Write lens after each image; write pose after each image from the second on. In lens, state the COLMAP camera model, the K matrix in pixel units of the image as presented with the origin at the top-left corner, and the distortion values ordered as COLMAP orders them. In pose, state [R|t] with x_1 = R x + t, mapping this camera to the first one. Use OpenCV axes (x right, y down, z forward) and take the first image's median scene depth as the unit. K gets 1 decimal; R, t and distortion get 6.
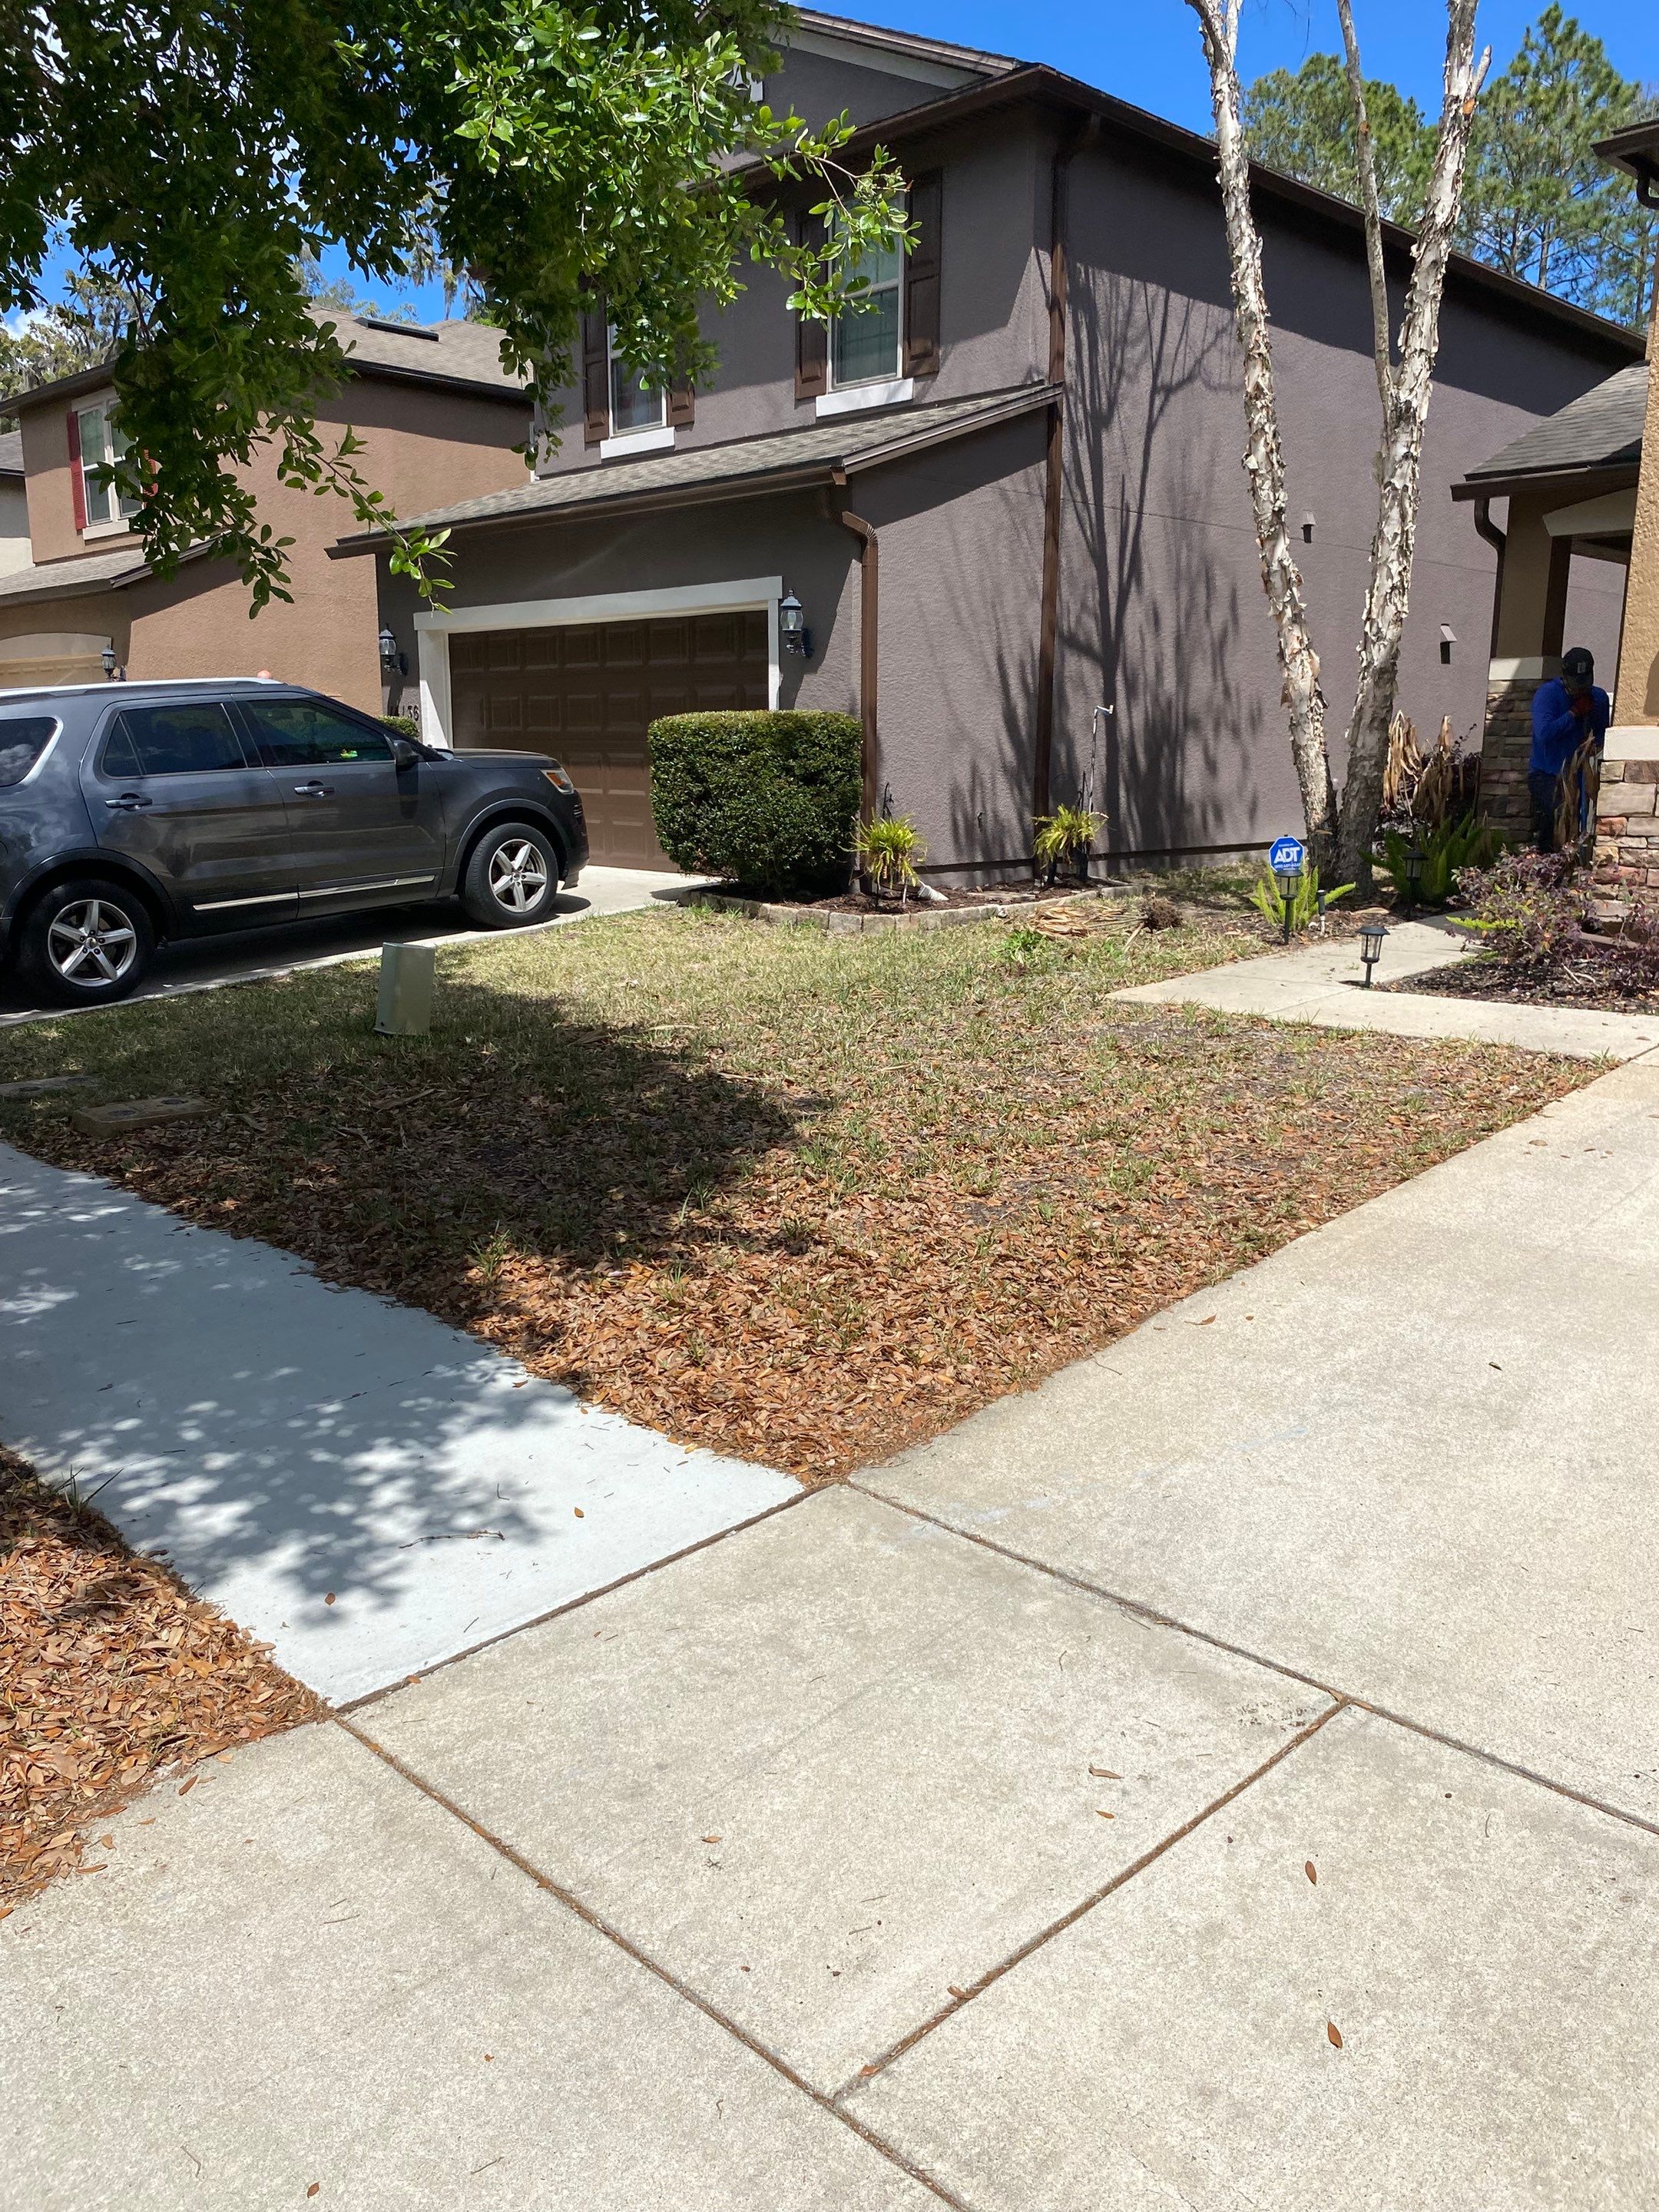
lens RADIAL K [[1686.9, 0, 858.0], [0, 1686.9, 1122.3], [0, 0, 1]] dist [0.021350, -0.031353]
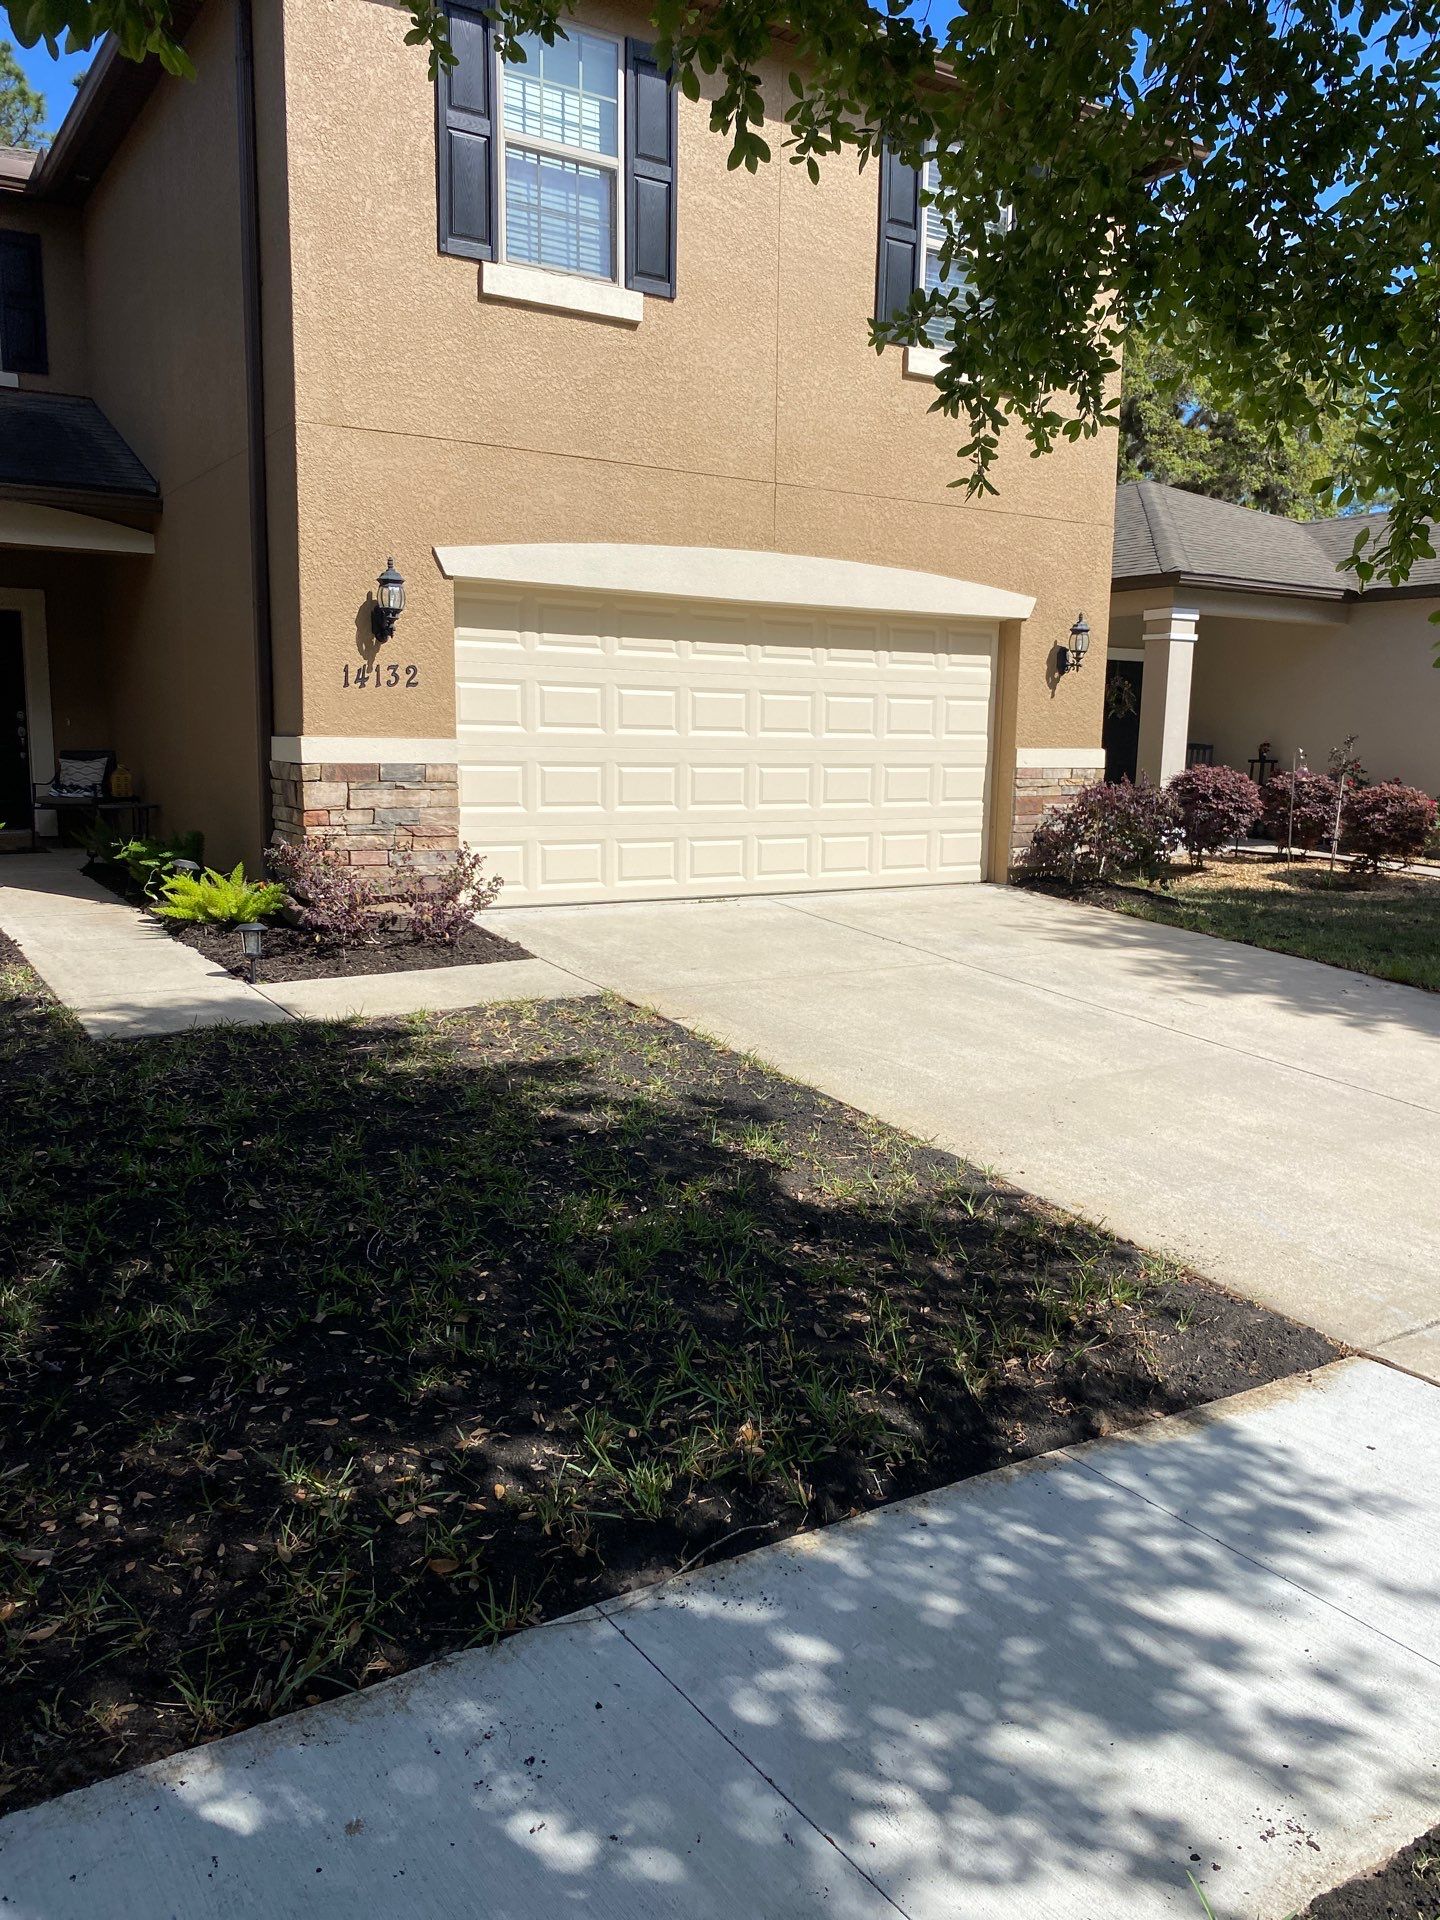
lens RADIAL K [[1464.2, 0, 714.4], [0, 1464.2, 972.9], [0, 0, 1]] dist [0.021350, -0.031353]
pose [[0.222034, -0.150219, 0.963398, -0.365436], [0.196310, 0.974715, 0.106740, -0.090200], [-0.955073, 0.165425, 0.245909, 0.362314]]
